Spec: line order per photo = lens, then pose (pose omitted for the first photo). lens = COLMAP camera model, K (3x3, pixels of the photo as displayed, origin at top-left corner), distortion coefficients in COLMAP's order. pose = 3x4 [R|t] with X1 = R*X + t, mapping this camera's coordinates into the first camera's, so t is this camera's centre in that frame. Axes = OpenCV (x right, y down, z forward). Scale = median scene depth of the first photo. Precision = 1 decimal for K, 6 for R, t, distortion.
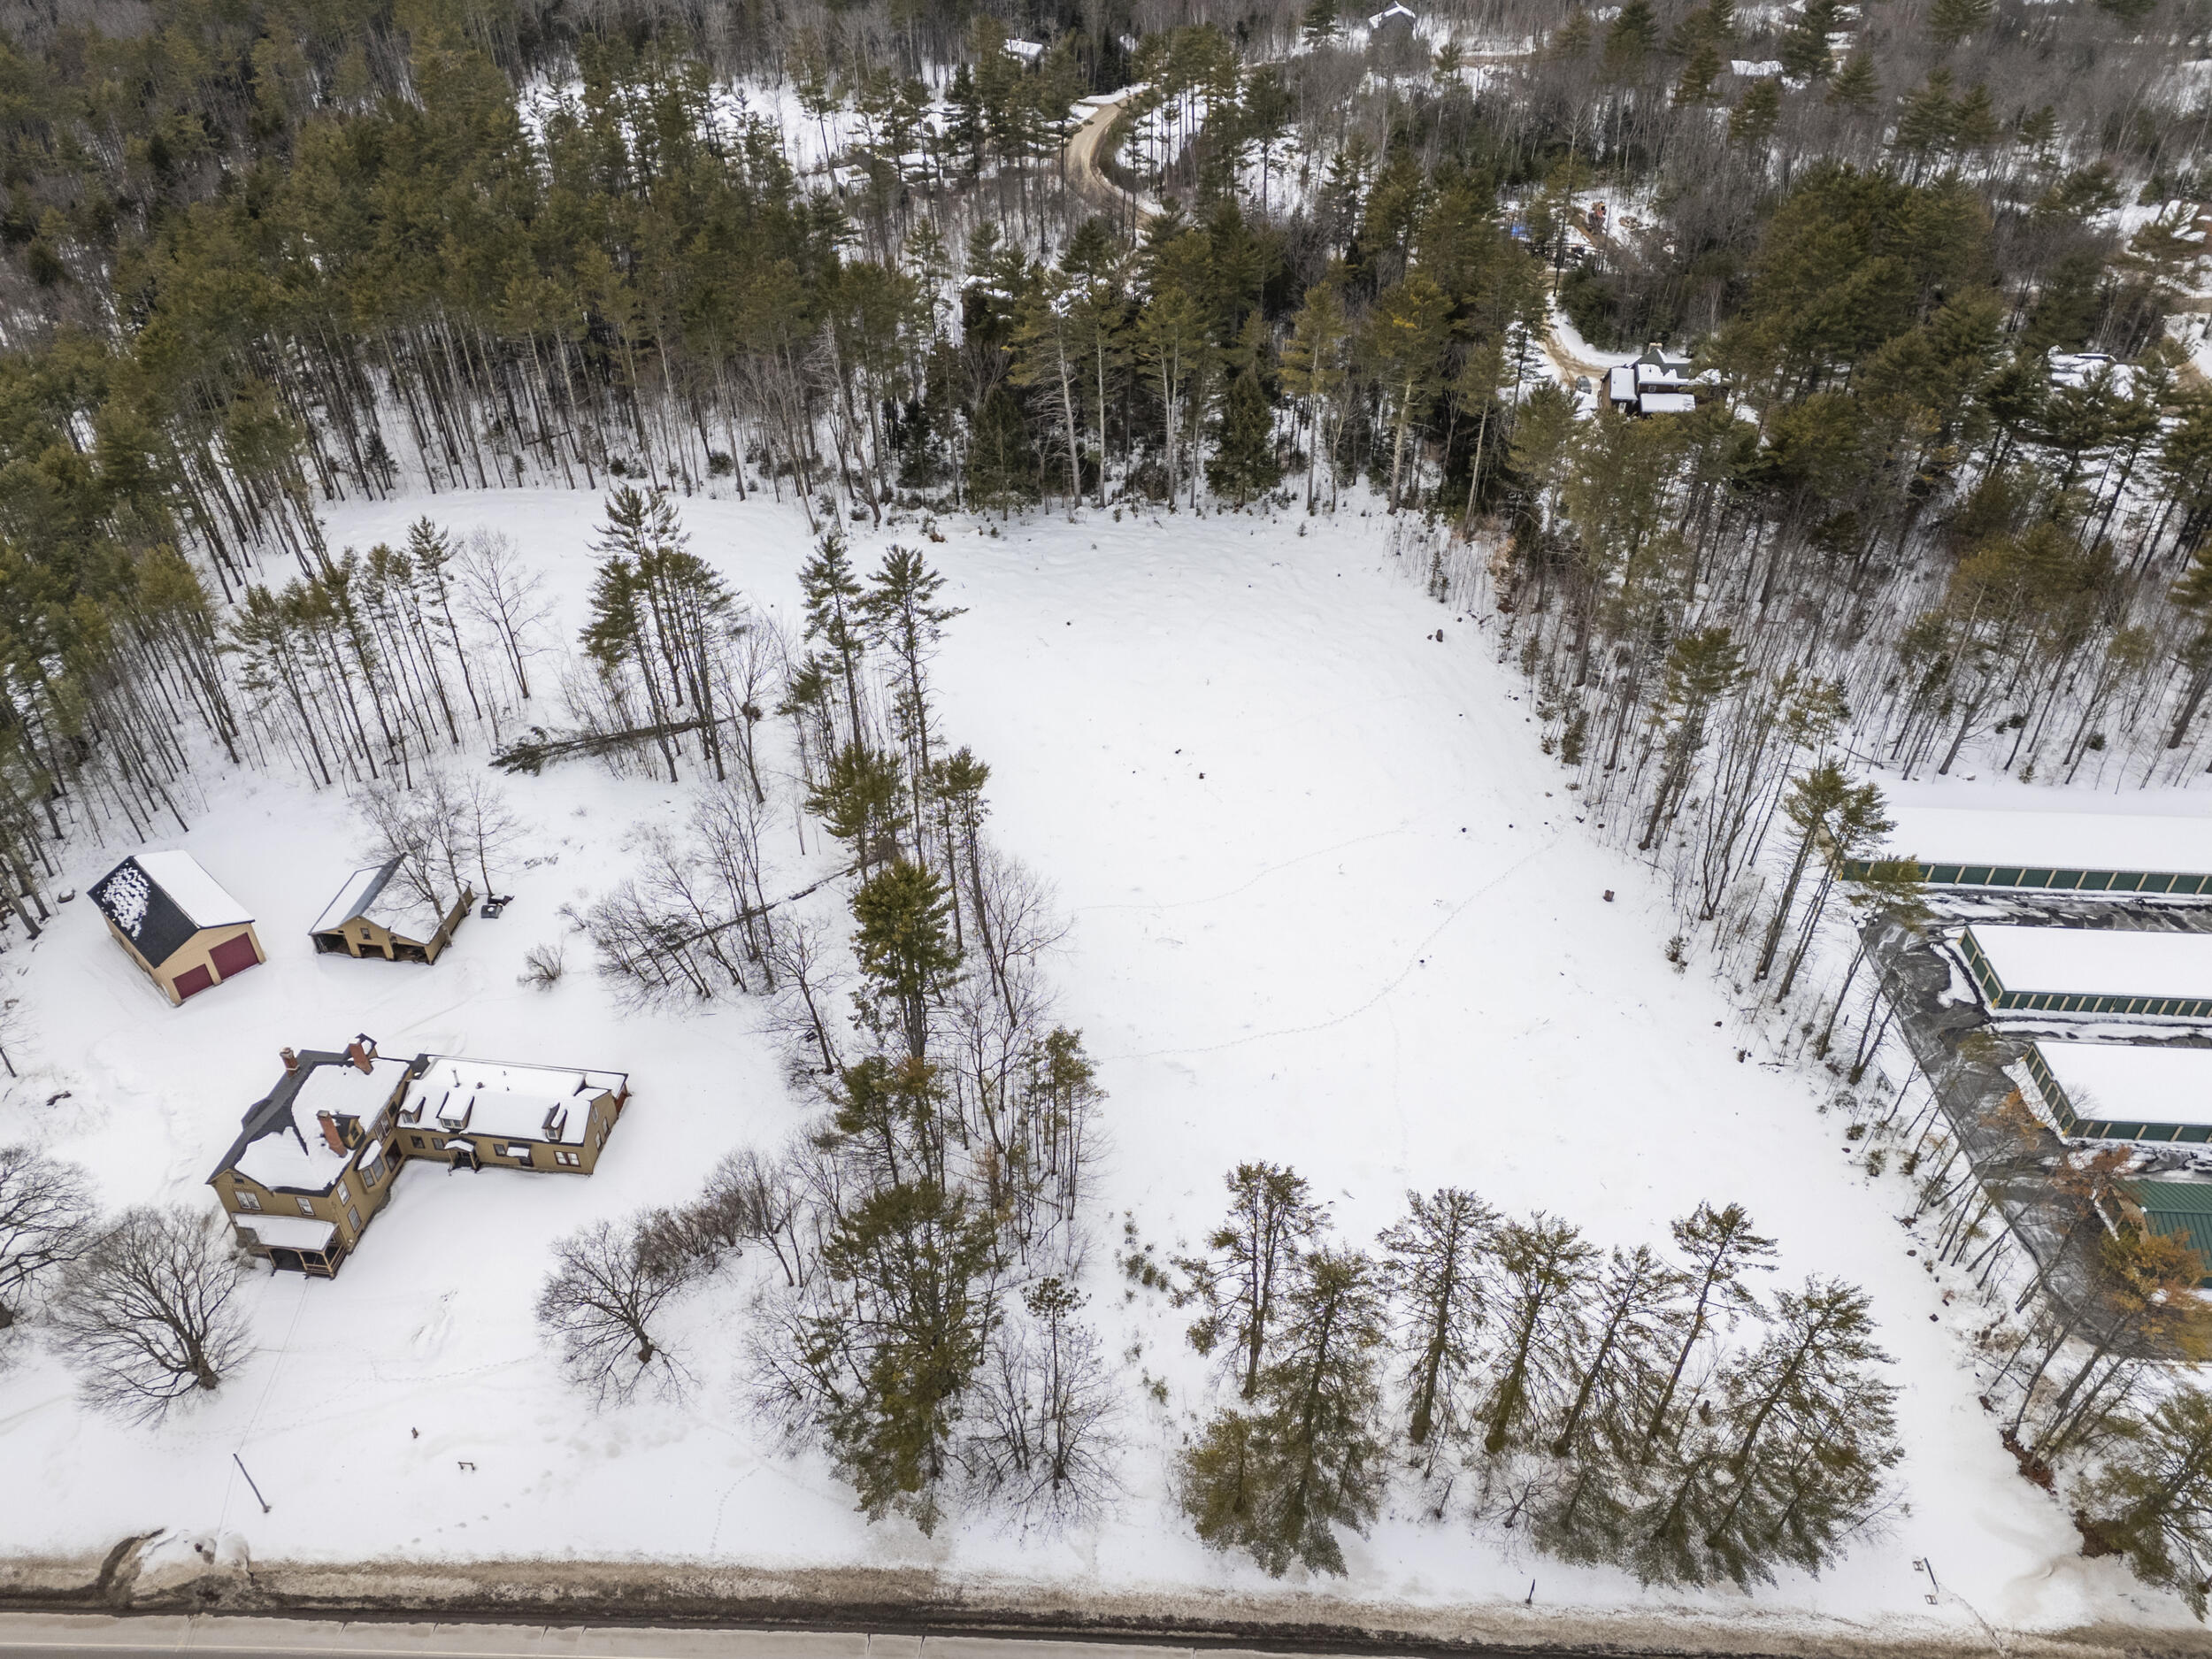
lens RADIAL K [[1611.2, 0, 1106.0], [0, 1611.2, 829.5], [0, 0, 1]] dist [0.073051, -0.060524]
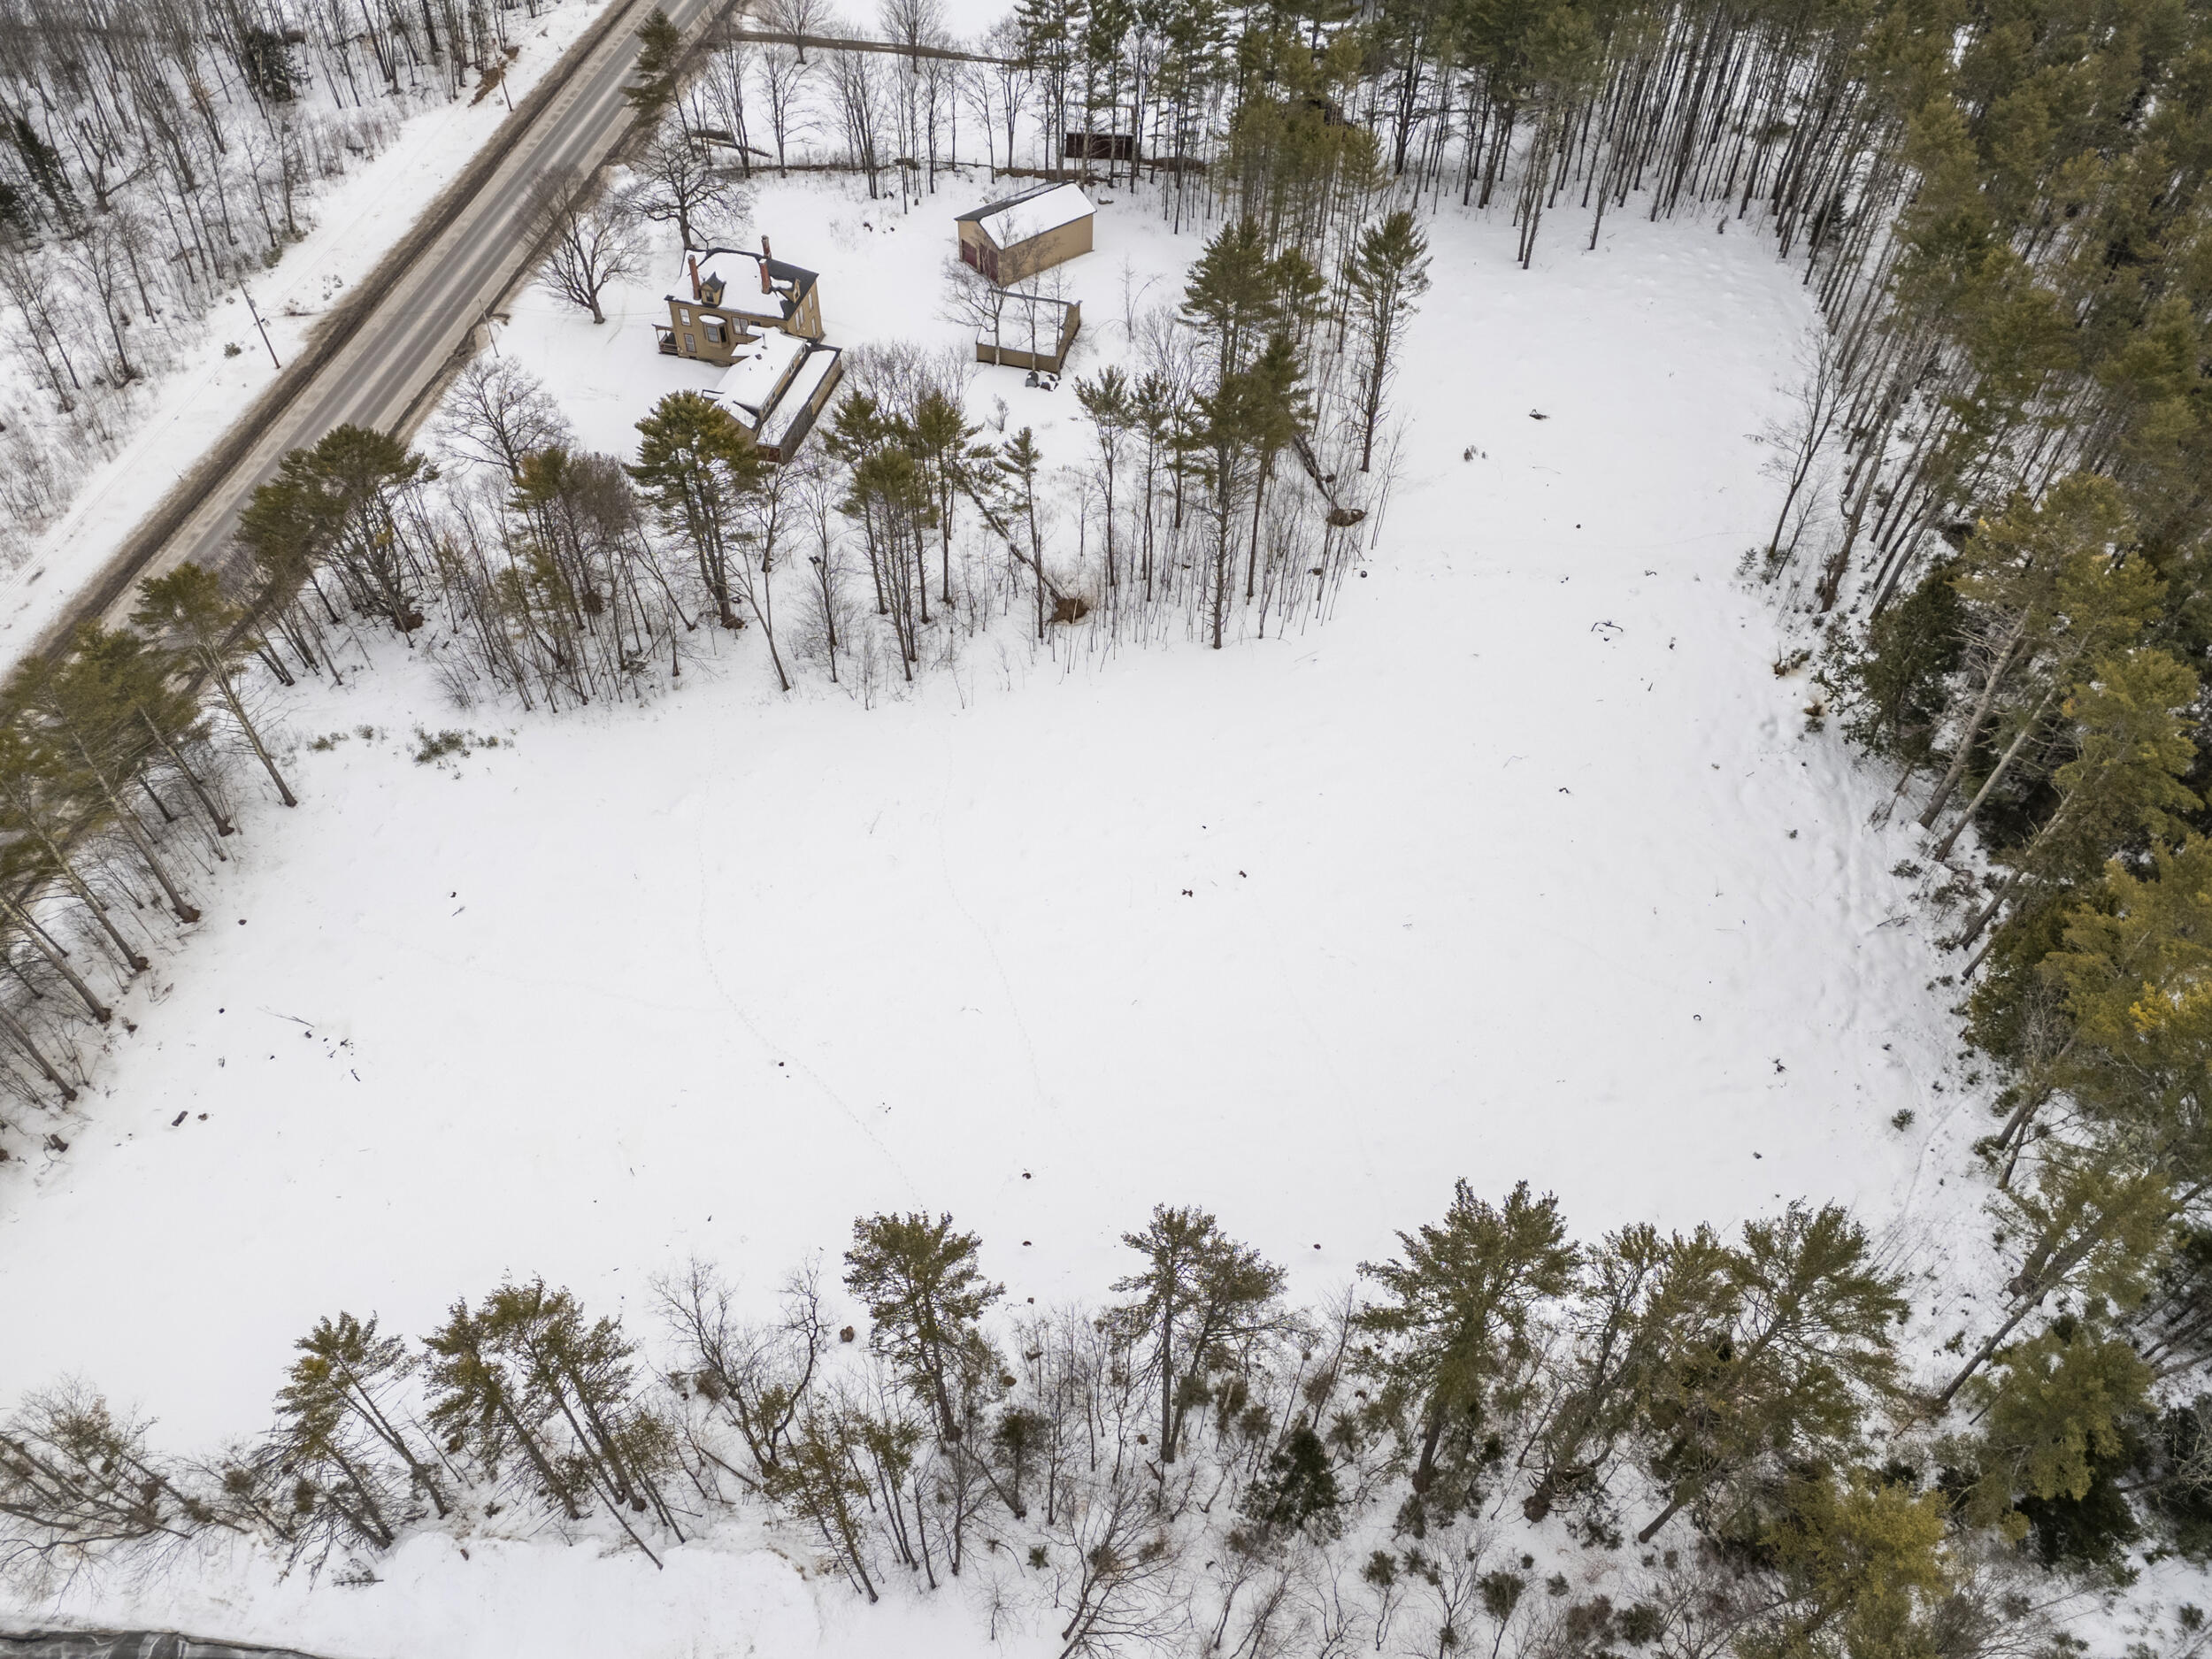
lens RADIAL K [[1633.8, 0, 1106.0], [0, 1633.8, 829.5], [0, 0, 1]] dist [0.081439, -0.073297]
pose [[-0.109483, 0.732342, -0.672077, 0.720316], [-0.642109, 0.464020, 0.610230, -0.630311], [0.758755, 0.498357, 0.419441, 0.849197]]
